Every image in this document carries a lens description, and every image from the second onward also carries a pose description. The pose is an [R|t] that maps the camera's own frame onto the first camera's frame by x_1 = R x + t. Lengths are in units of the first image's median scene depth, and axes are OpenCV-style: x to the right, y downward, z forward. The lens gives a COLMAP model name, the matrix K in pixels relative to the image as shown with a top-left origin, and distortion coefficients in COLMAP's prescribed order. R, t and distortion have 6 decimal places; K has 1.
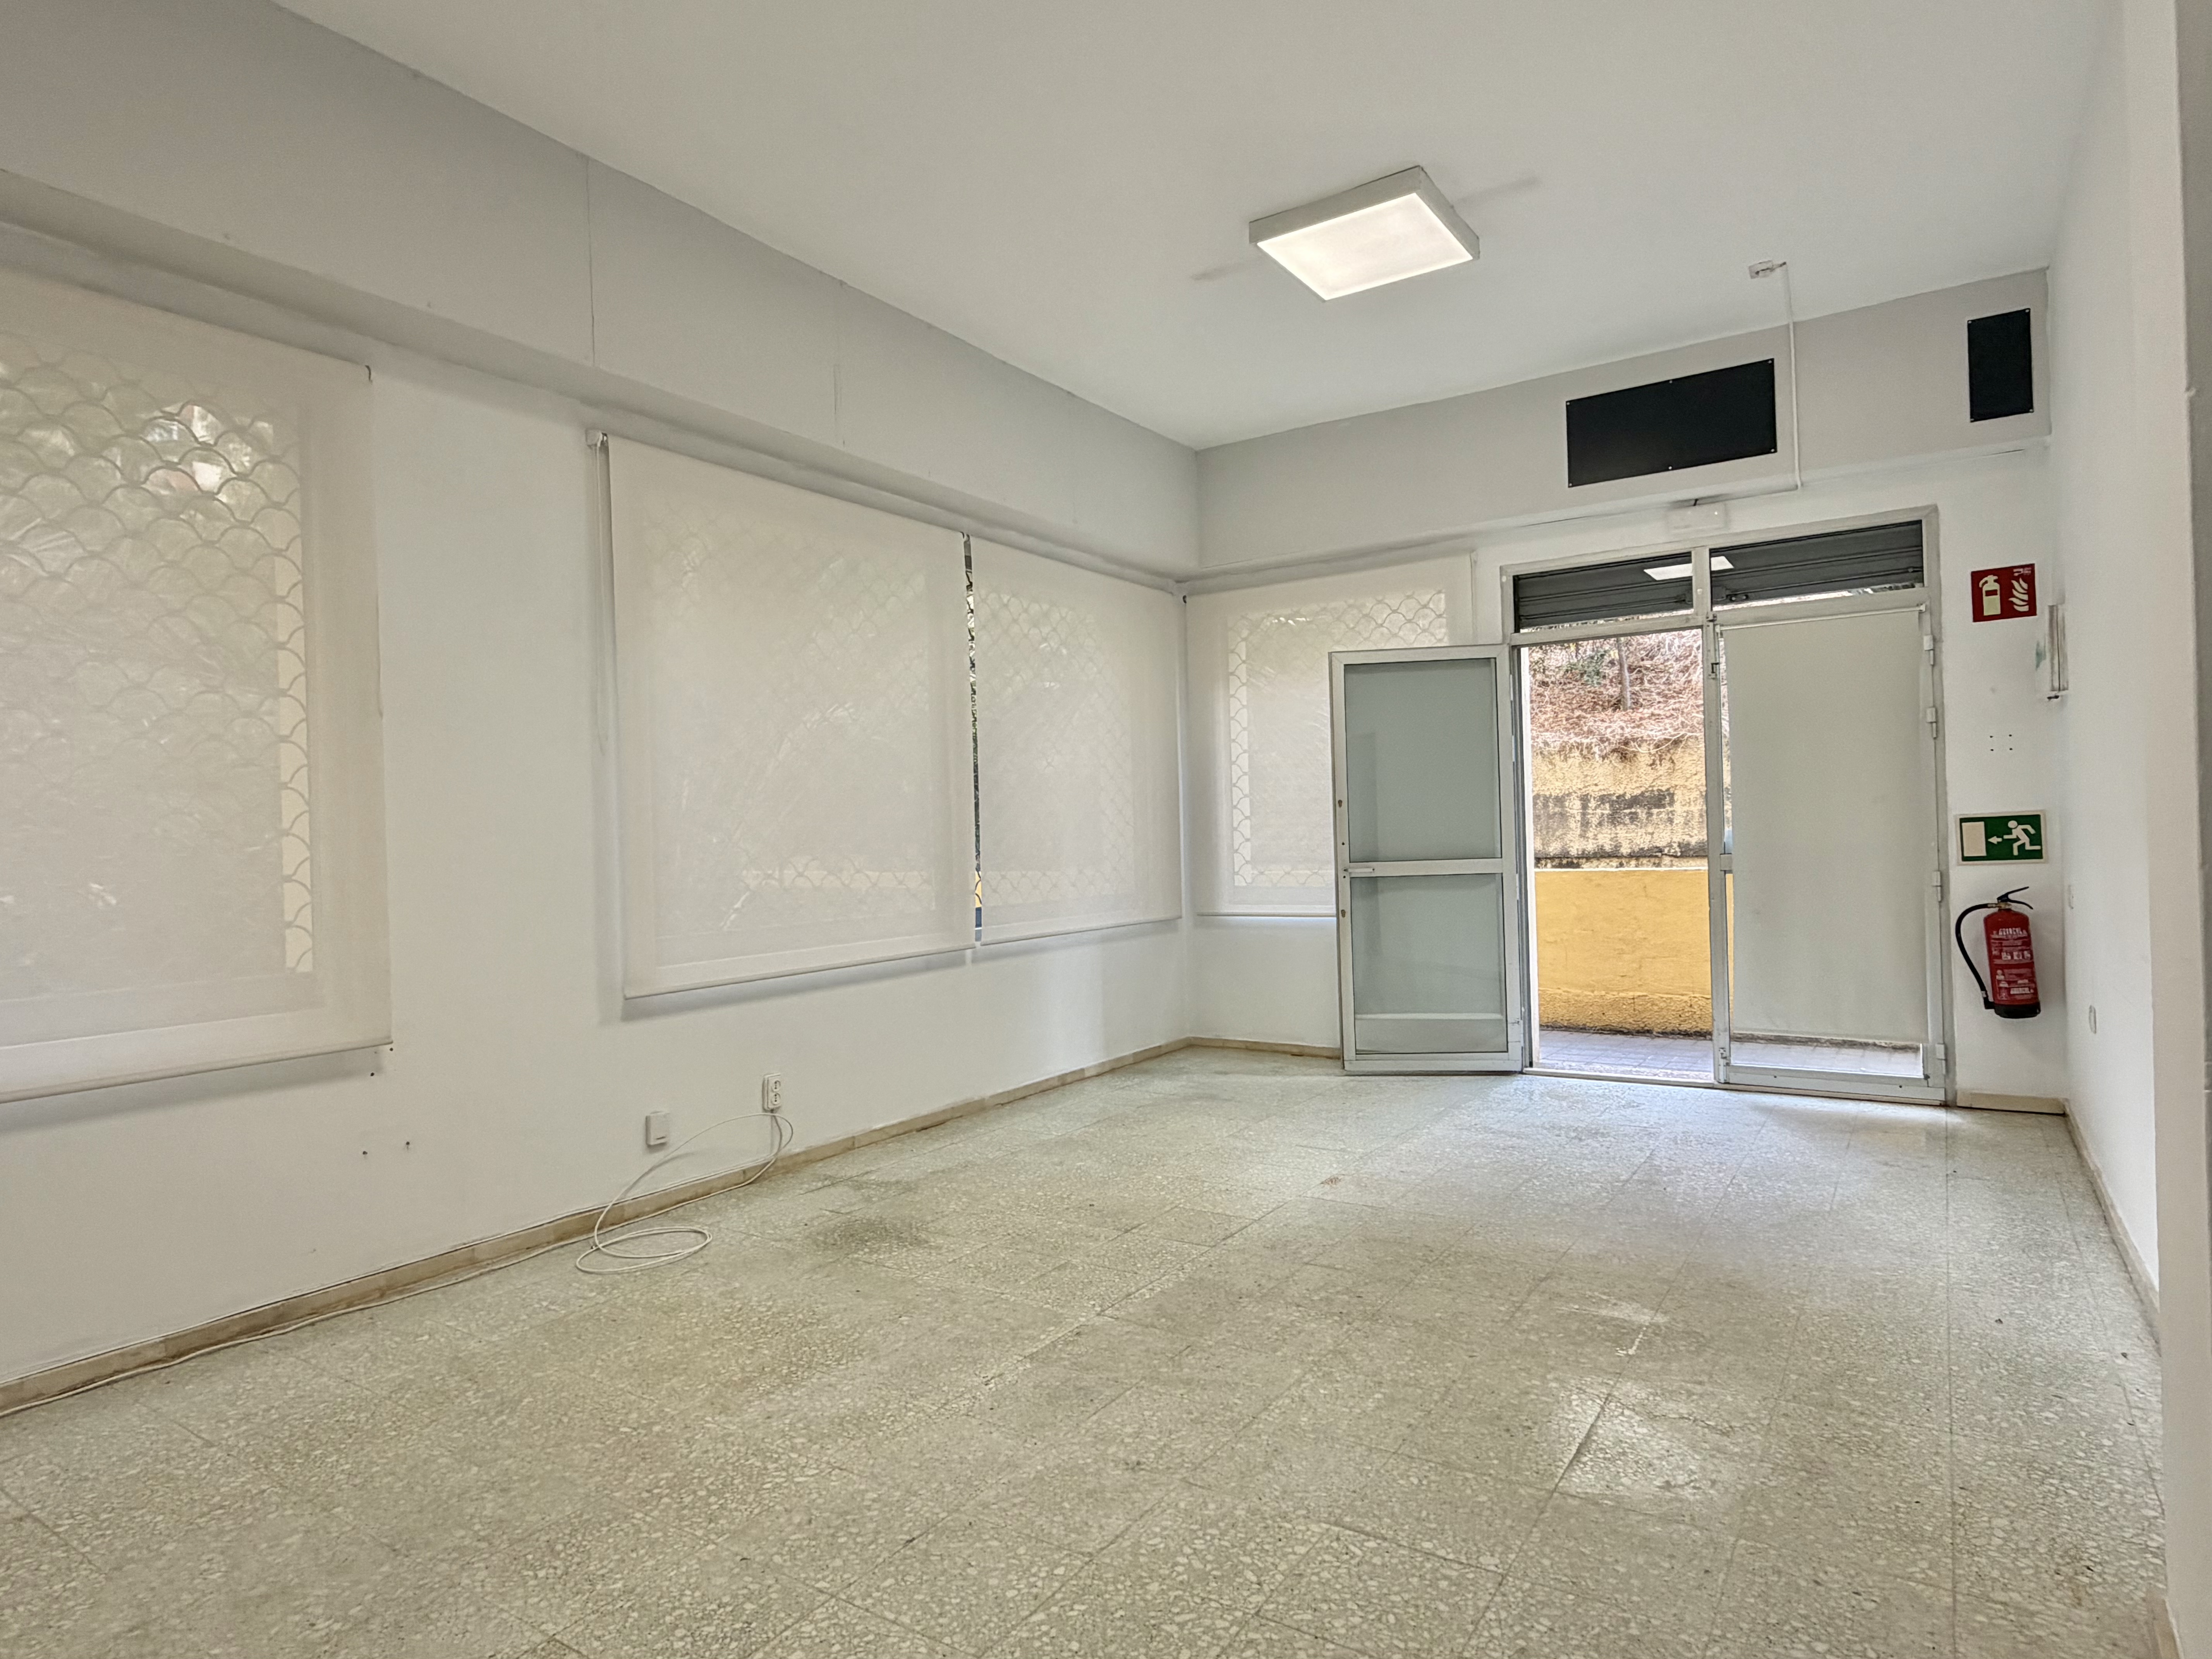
lens RADIAL K [[1250.9, 0, 1106.0], [0, 1250.9, 829.5], [0, 0, 1]] dist [0.003925, -0.000909]
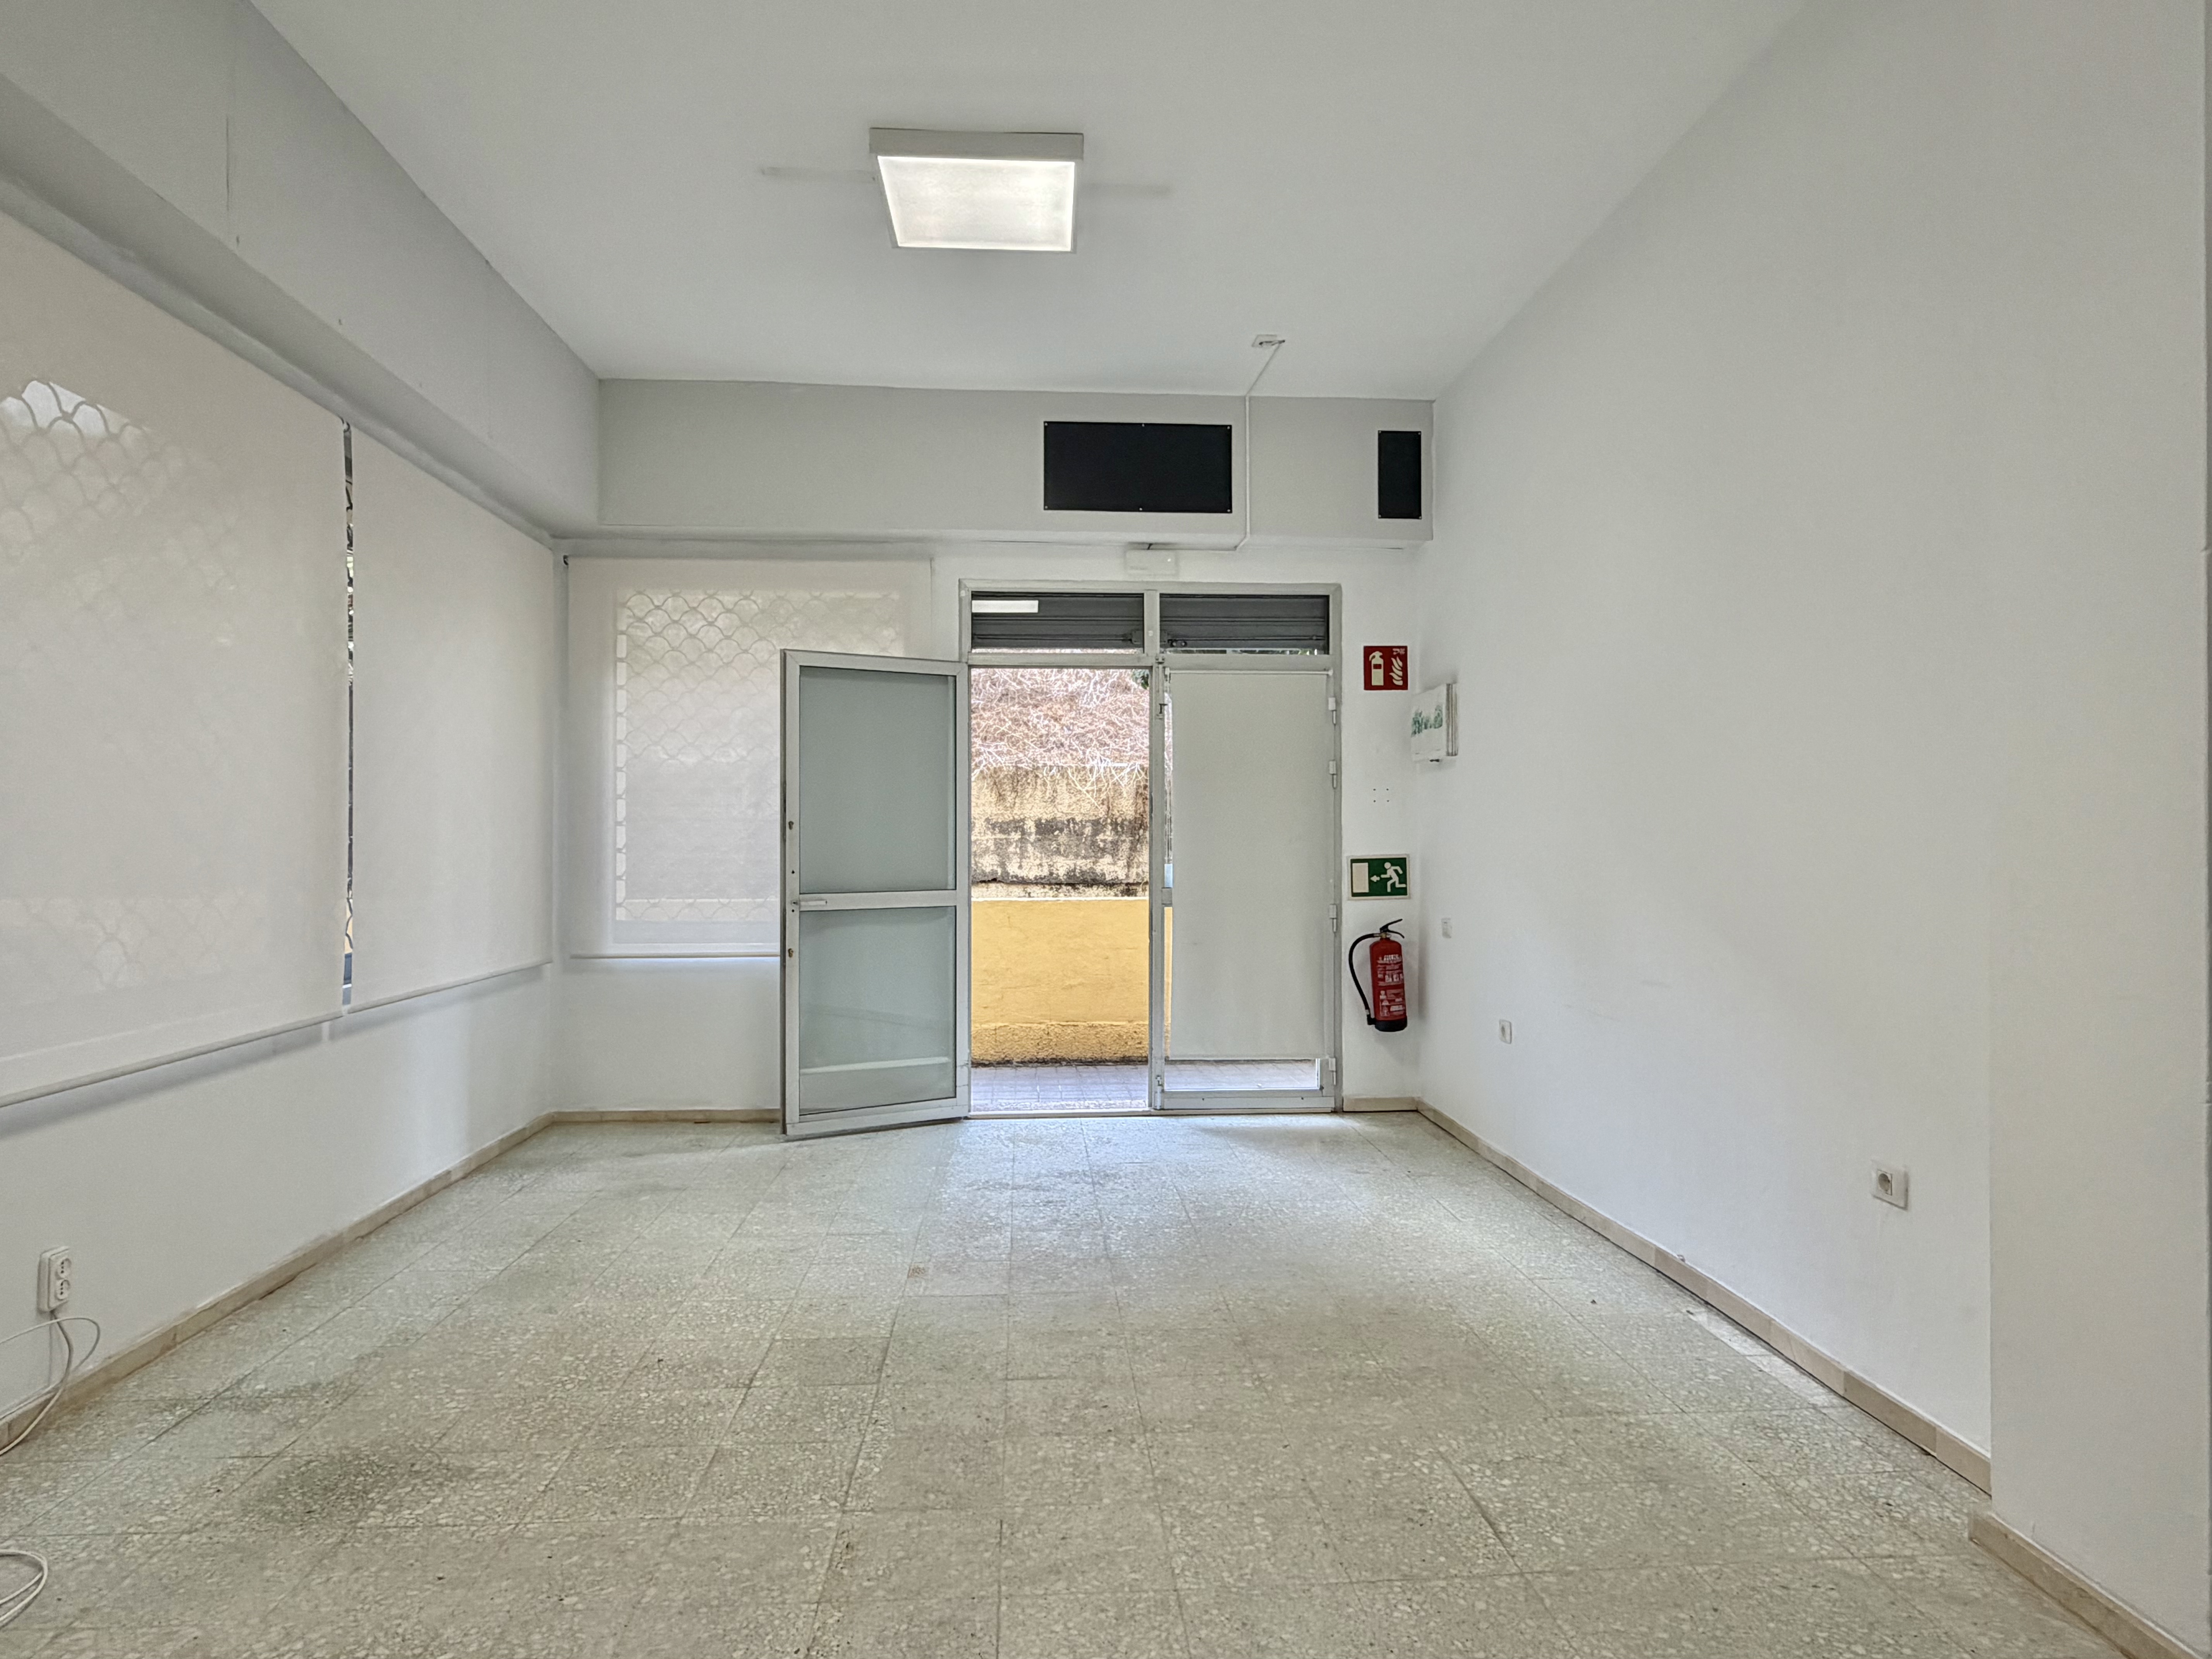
lens RADIAL K [[1324.0, 0, 1106.0], [0, 1324.0, 829.5], [0, 0, 1]] dist [0.000396, 0.001406]
pose [[0.795670, 0.033656, 0.604794, -0.235278], [-0.025091, 0.999430, -0.022608, -0.003182], [-0.605210, 0.002813, 0.796061, 0.174098]]
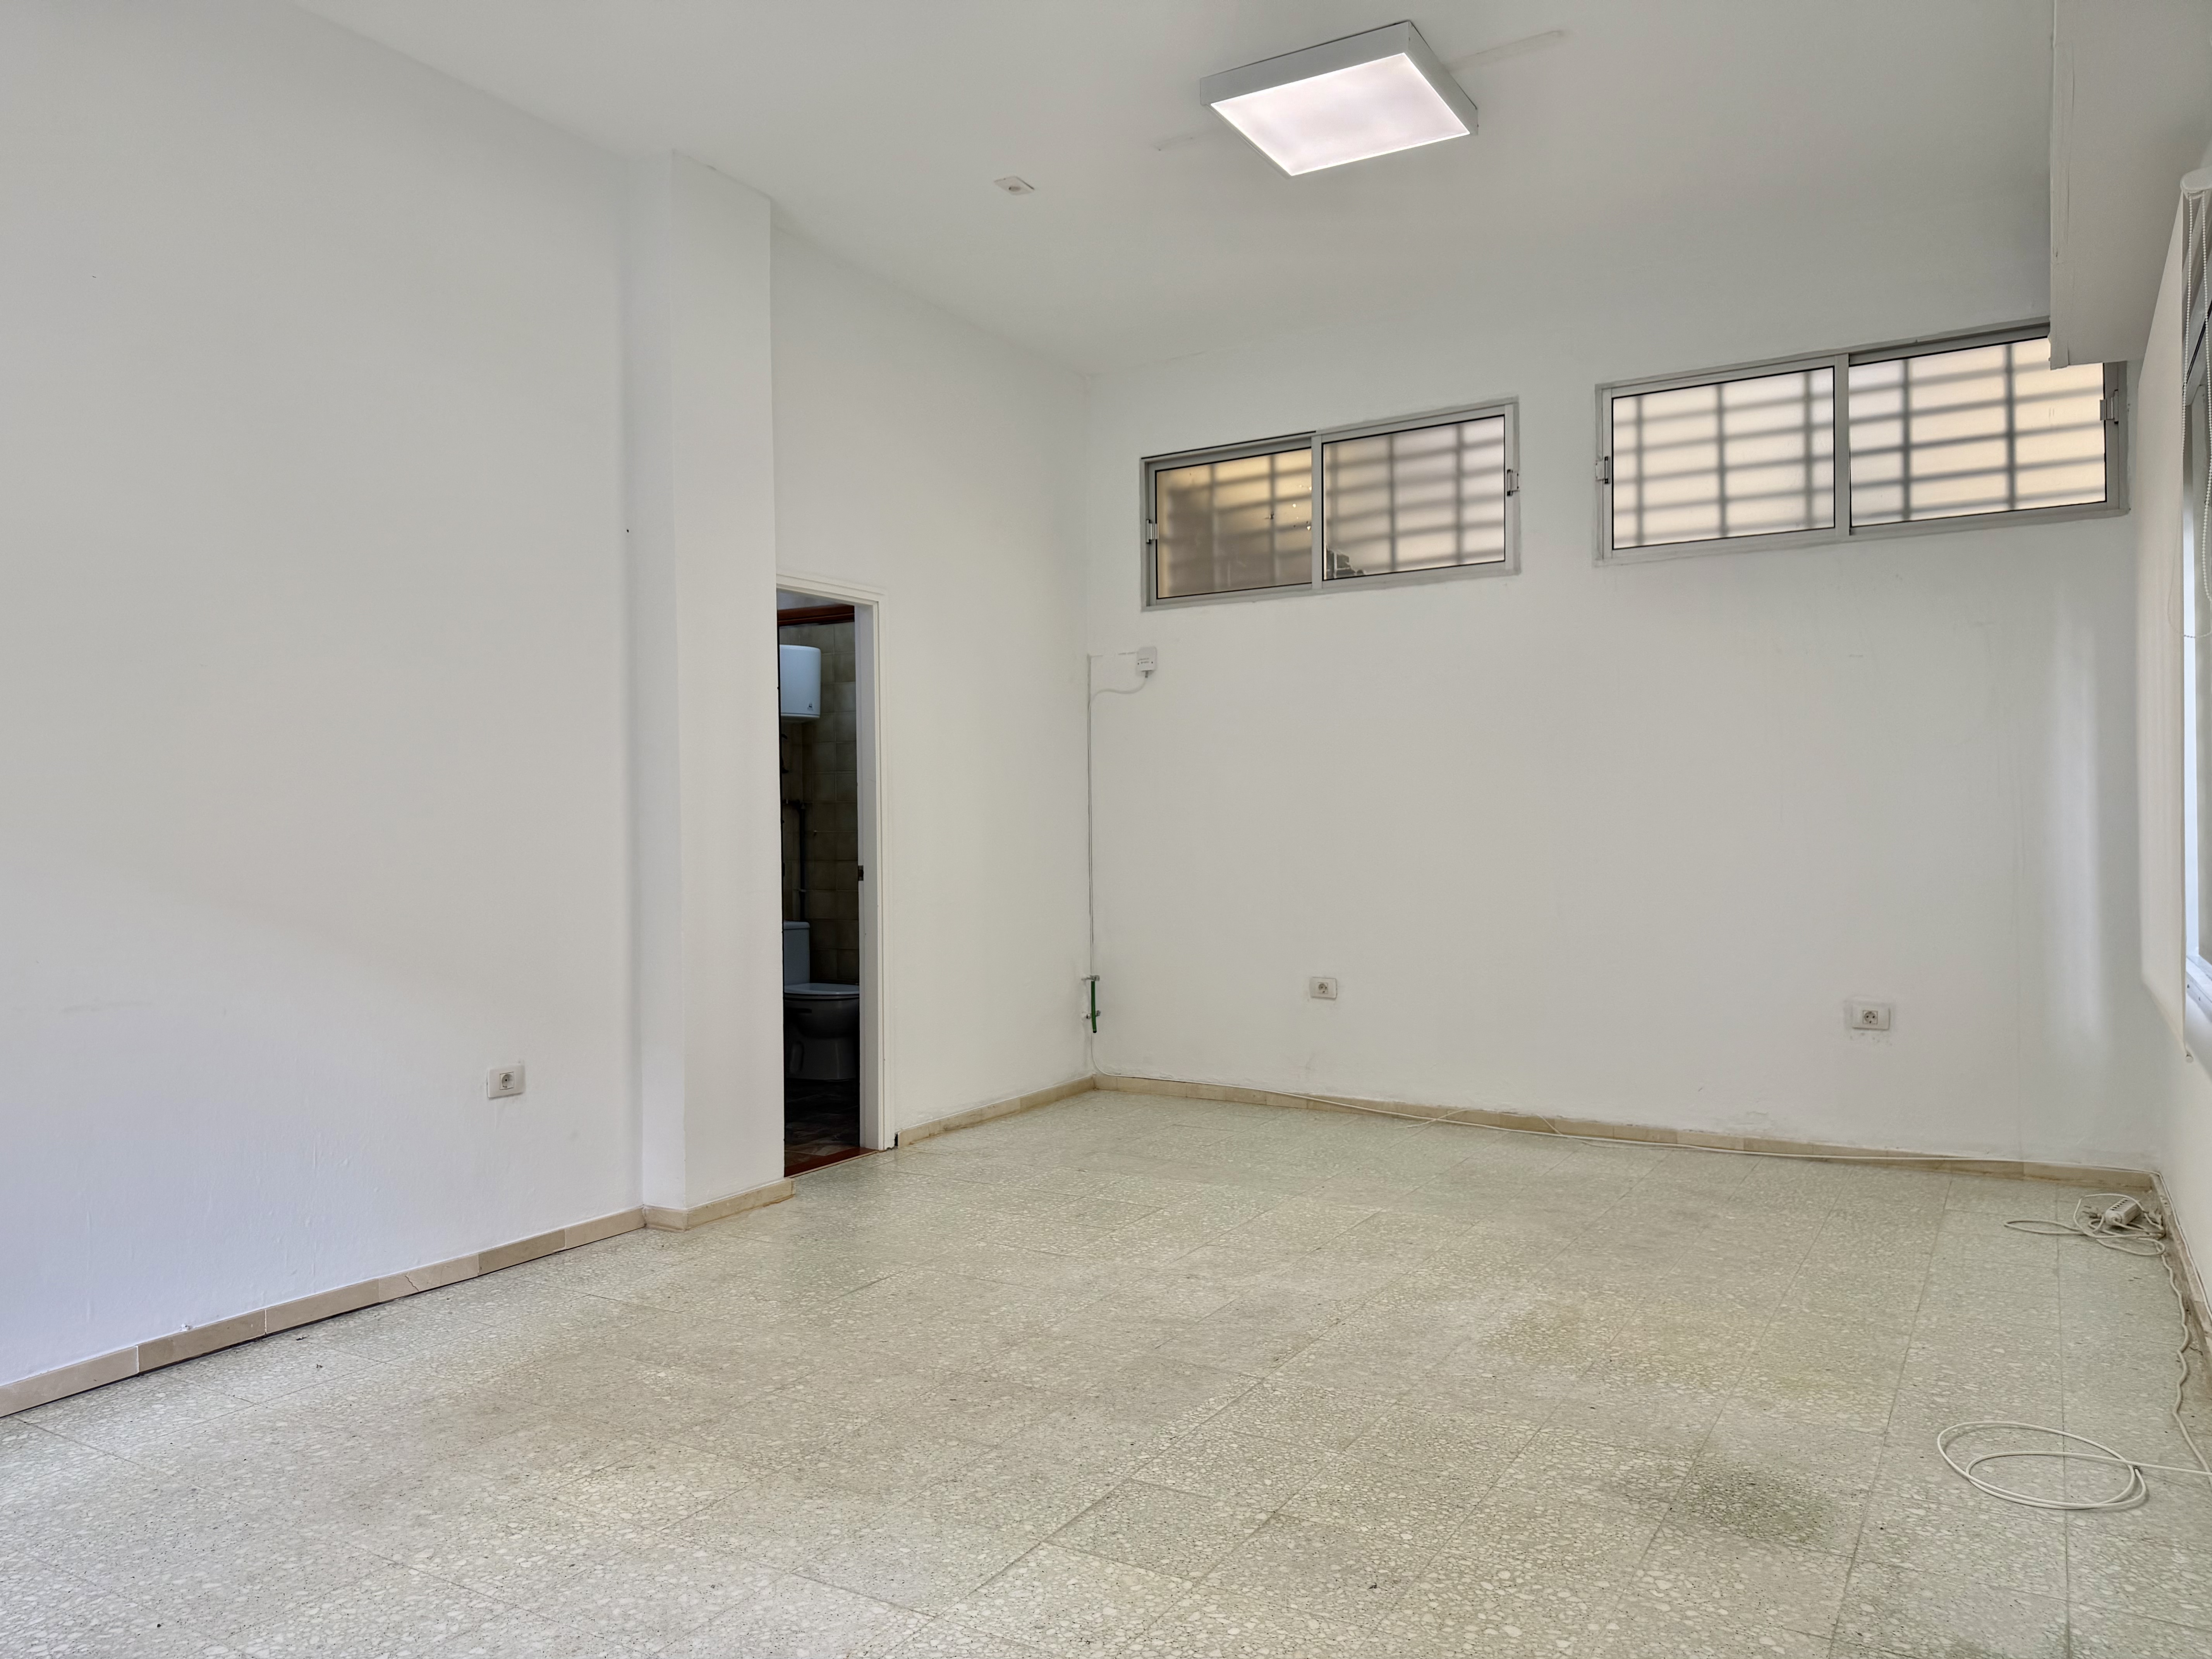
lens RADIAL K [[1564.6, 0, 1093.5], [0, 1564.6, 827.0], [0, 0, 1]] dist [0.088831, -0.116087]
pose [[-0.998155, 0.038684, -0.046803, 0.093361], [0.038960, 0.999228, -0.005006, 0.004196], [0.046573, -0.006820, -0.998892, 1.319483]]
